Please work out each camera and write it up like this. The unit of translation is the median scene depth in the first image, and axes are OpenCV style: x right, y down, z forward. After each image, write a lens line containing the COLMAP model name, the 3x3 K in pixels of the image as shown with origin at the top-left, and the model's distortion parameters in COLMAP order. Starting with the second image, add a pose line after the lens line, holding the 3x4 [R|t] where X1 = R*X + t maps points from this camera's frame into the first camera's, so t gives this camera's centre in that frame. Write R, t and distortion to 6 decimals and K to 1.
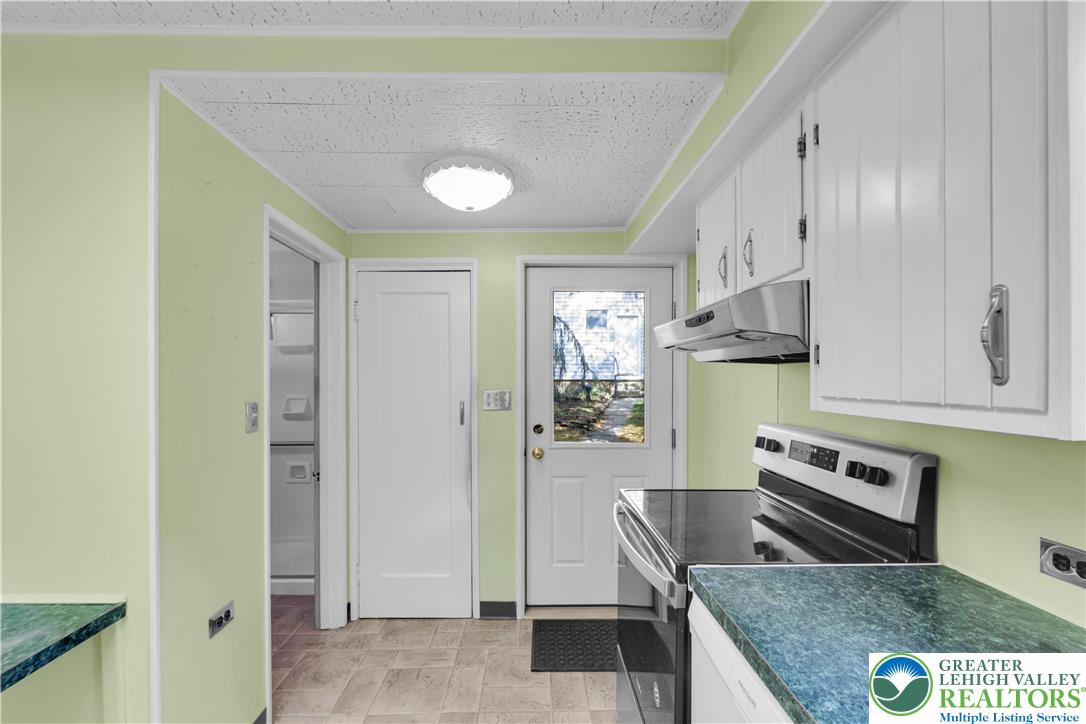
lens RADIAL K [[464.8, 0, 538.4], [0, 464.8, 376.7], [0, 0, 1]] dist [-0.001195, -0.000402]
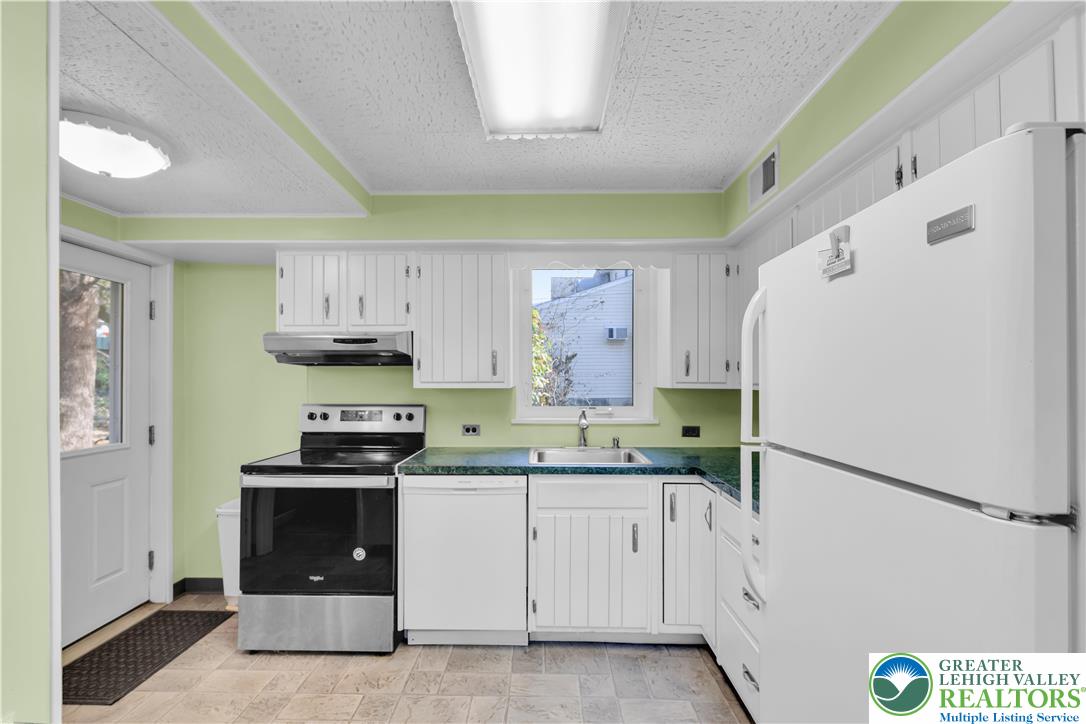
lens RADIAL K [[464.8, 0, 538.4], [0, 464.8, 376.7], [0, 0, 1]] dist [-0.001195, -0.000402]
pose [[0.028703, 0.004315, 0.999579, -1.598060], [0.000390, 0.999991, -0.004328, 0.025031], [-0.999588, 0.000514, 0.028701, 0.294189]]
